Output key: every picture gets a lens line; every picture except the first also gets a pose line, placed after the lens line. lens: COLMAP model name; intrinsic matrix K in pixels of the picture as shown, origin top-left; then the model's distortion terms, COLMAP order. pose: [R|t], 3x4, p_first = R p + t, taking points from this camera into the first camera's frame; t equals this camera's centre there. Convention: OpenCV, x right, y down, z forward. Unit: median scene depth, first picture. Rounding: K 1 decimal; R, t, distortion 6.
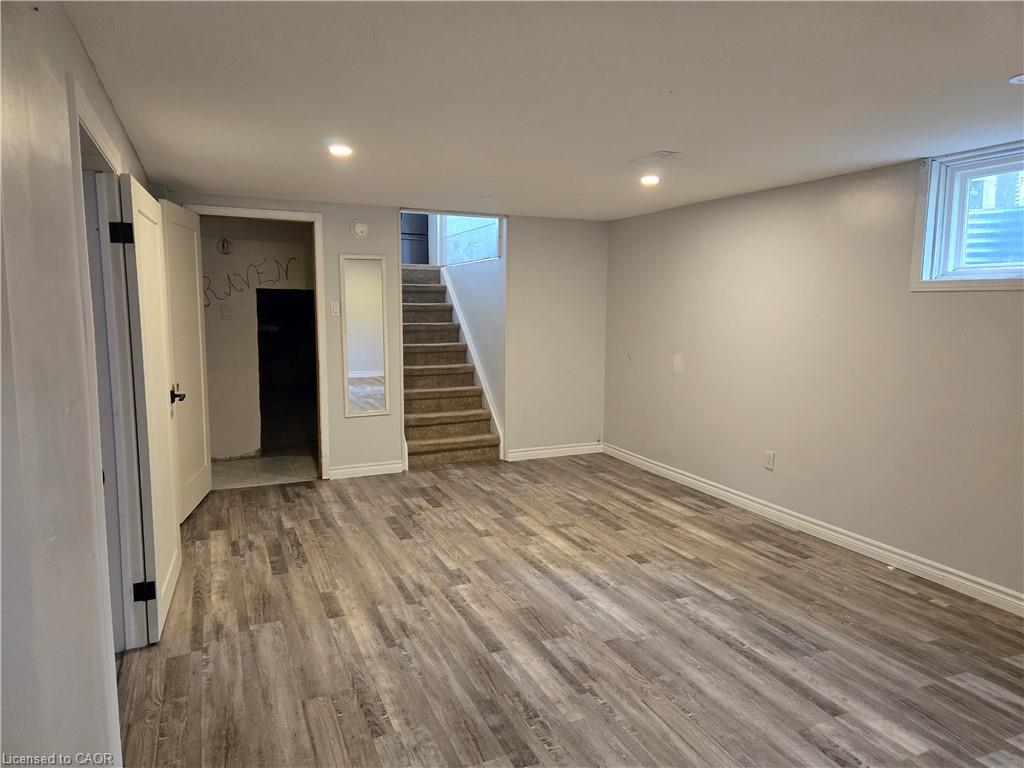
lens RADIAL K [[691.5, 0, 513.1], [0, 691.5, 385.0], [0, 0, 1]] dist [0.088725, -0.077712]
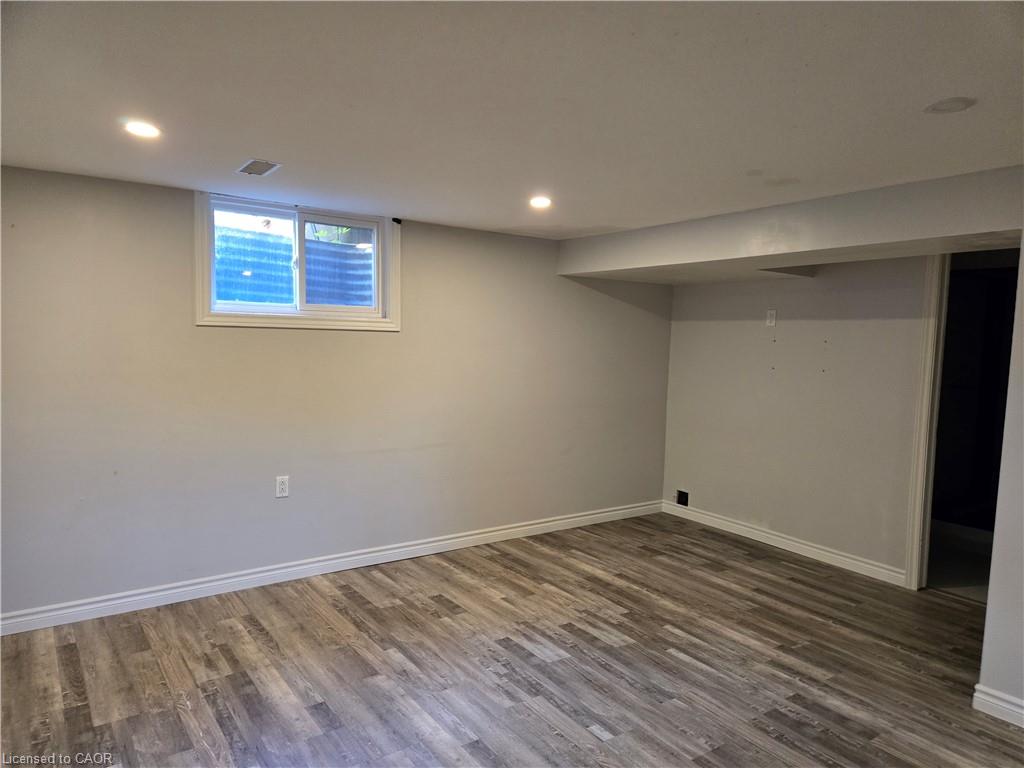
lens RADIAL K [[691.5, 0, 517.7], [0, 691.5, 379.2], [0, 0, 1]] dist [0.088725, -0.077712]
pose [[-0.977372, -0.017791, -0.210778, -0.073598], [-0.054970, 0.983585, 0.171871, -0.199353], [0.204260, 0.179568, -0.962306, 1.791048]]
